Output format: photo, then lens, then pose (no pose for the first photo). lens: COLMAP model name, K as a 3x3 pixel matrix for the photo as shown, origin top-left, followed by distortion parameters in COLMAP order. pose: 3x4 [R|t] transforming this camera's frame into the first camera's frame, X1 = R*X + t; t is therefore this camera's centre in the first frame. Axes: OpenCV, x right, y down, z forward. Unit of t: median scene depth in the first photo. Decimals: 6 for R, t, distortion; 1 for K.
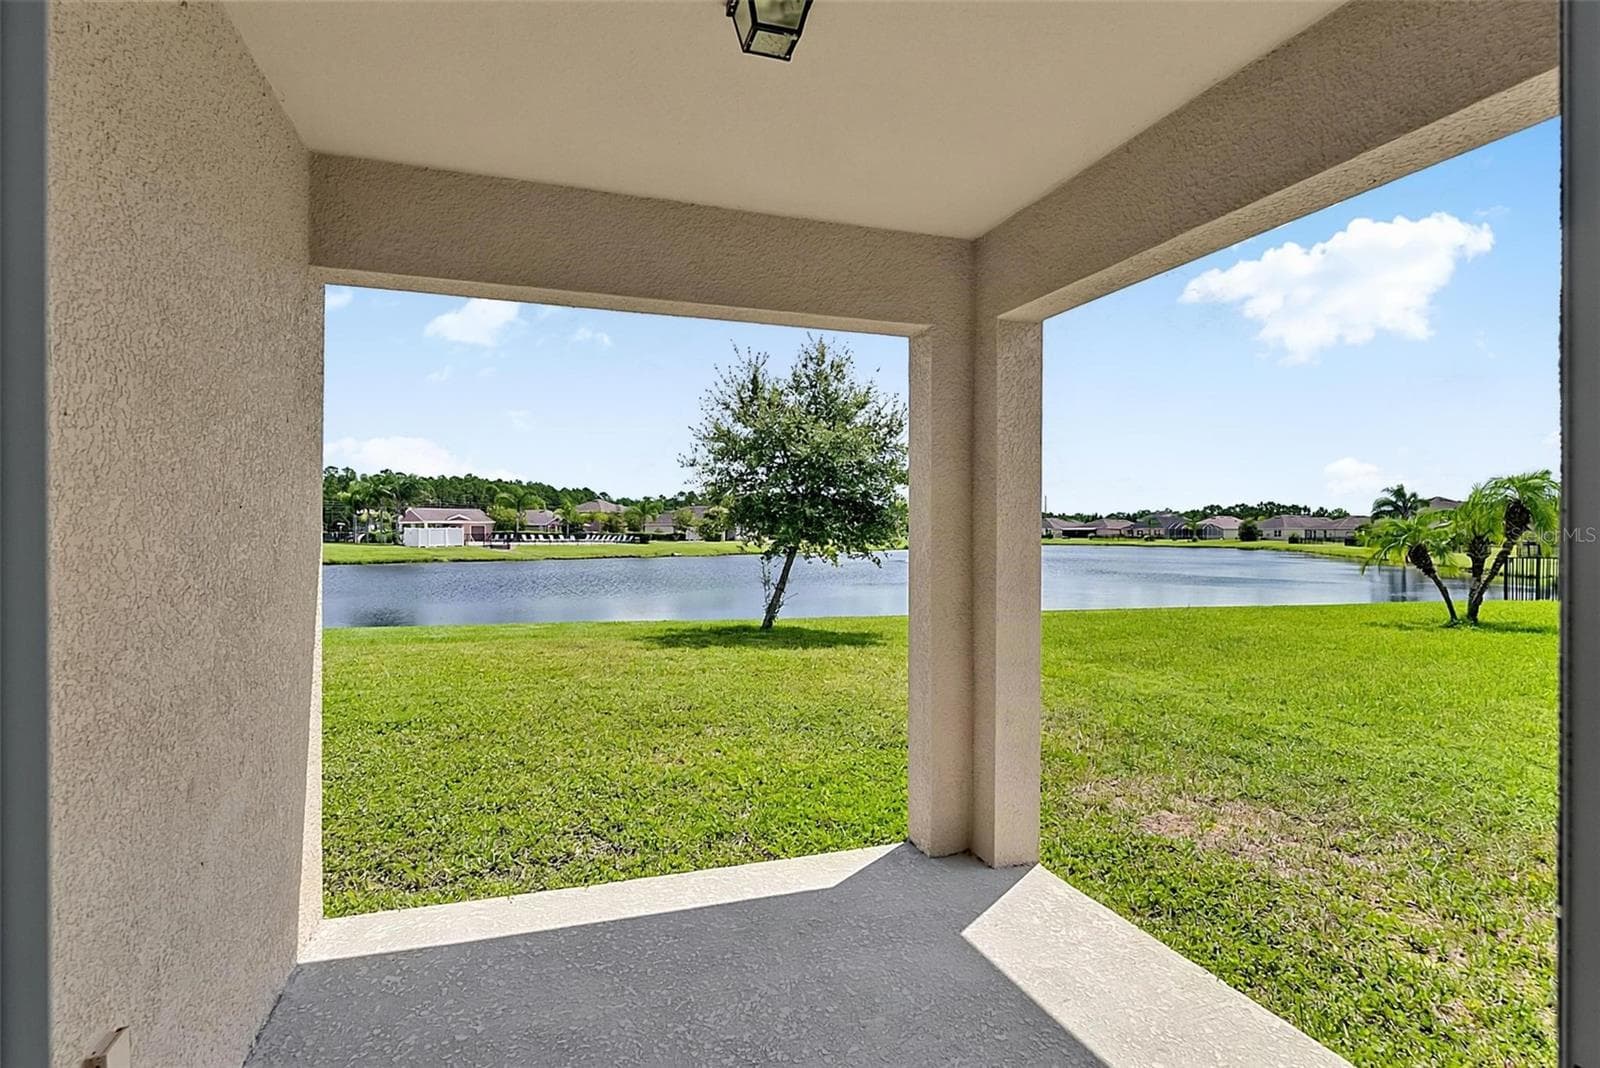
lens RADIAL K [[830.8, 0, 800.0], [0, 830.8, 534.0], [0, 0, 1]] dist [0.000498, 0.000224]
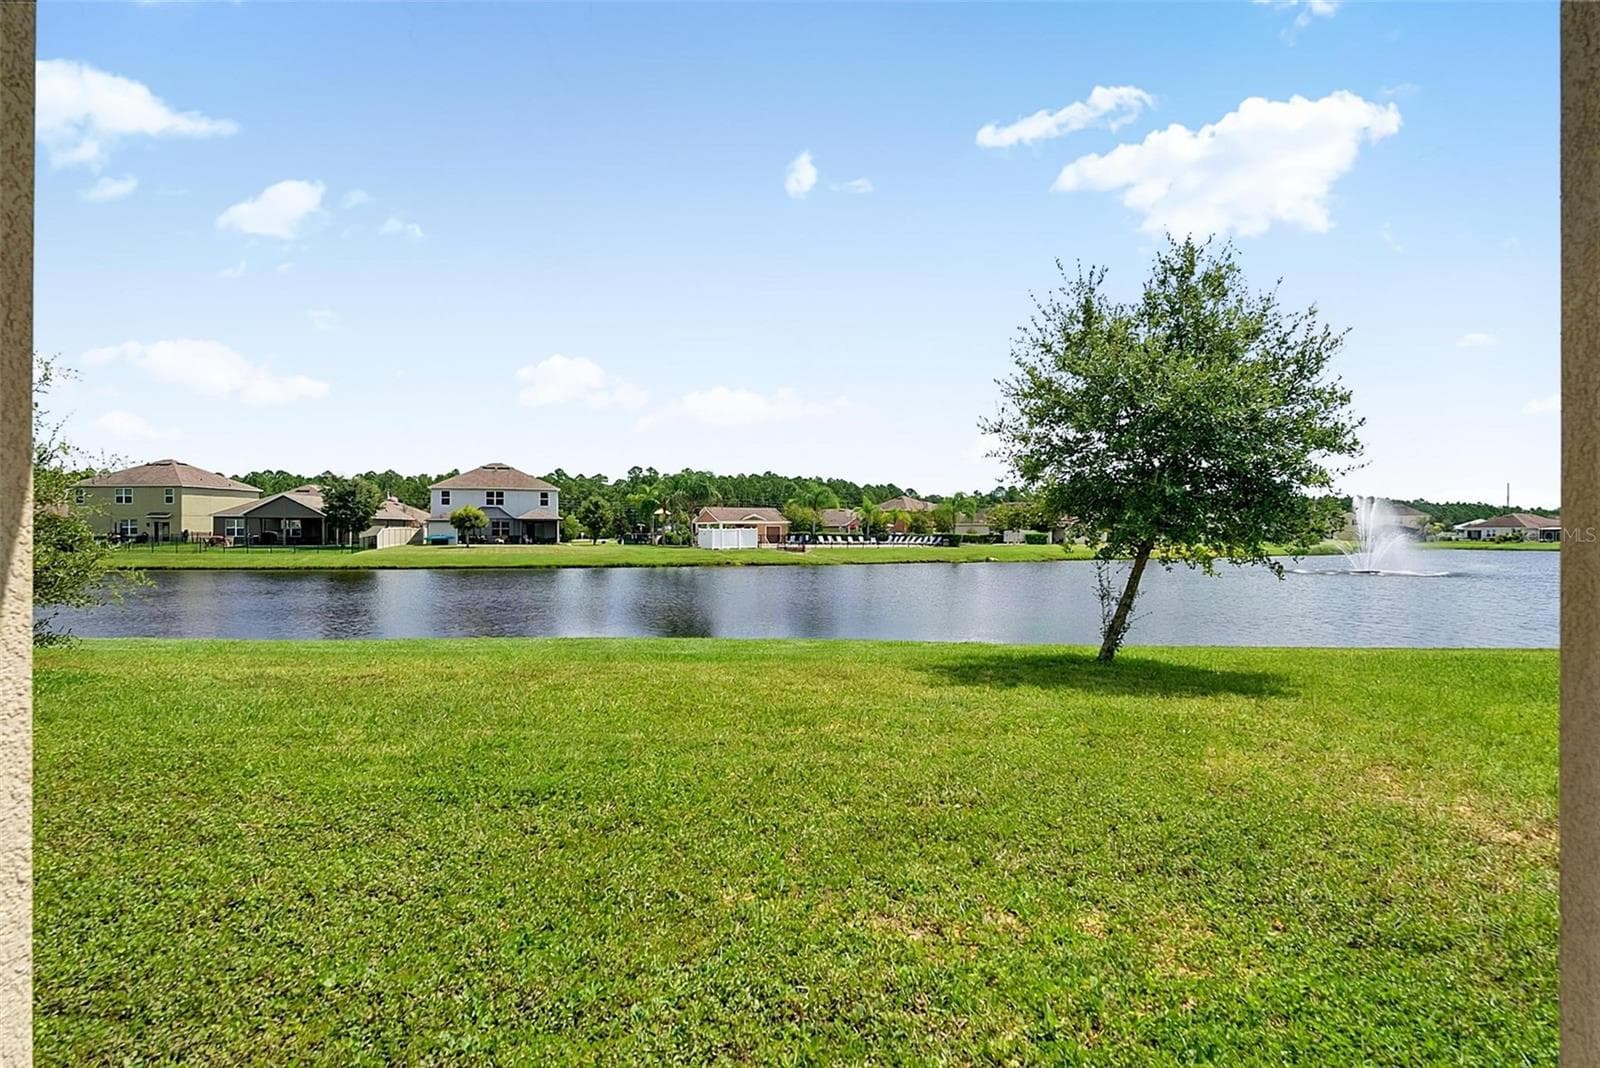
lens RADIAL K [[957.5, 0, 800.0], [0, 957.5, 534.0], [0, 0, 1]] dist [-0.010424, 0.001047]
pose [[0.939914, -0.000458, -0.341411, -0.006378], [-0.000486, 0.999996, -0.002678, 0.008169], [0.341411, 0.002683, 0.939910, 0.143057]]
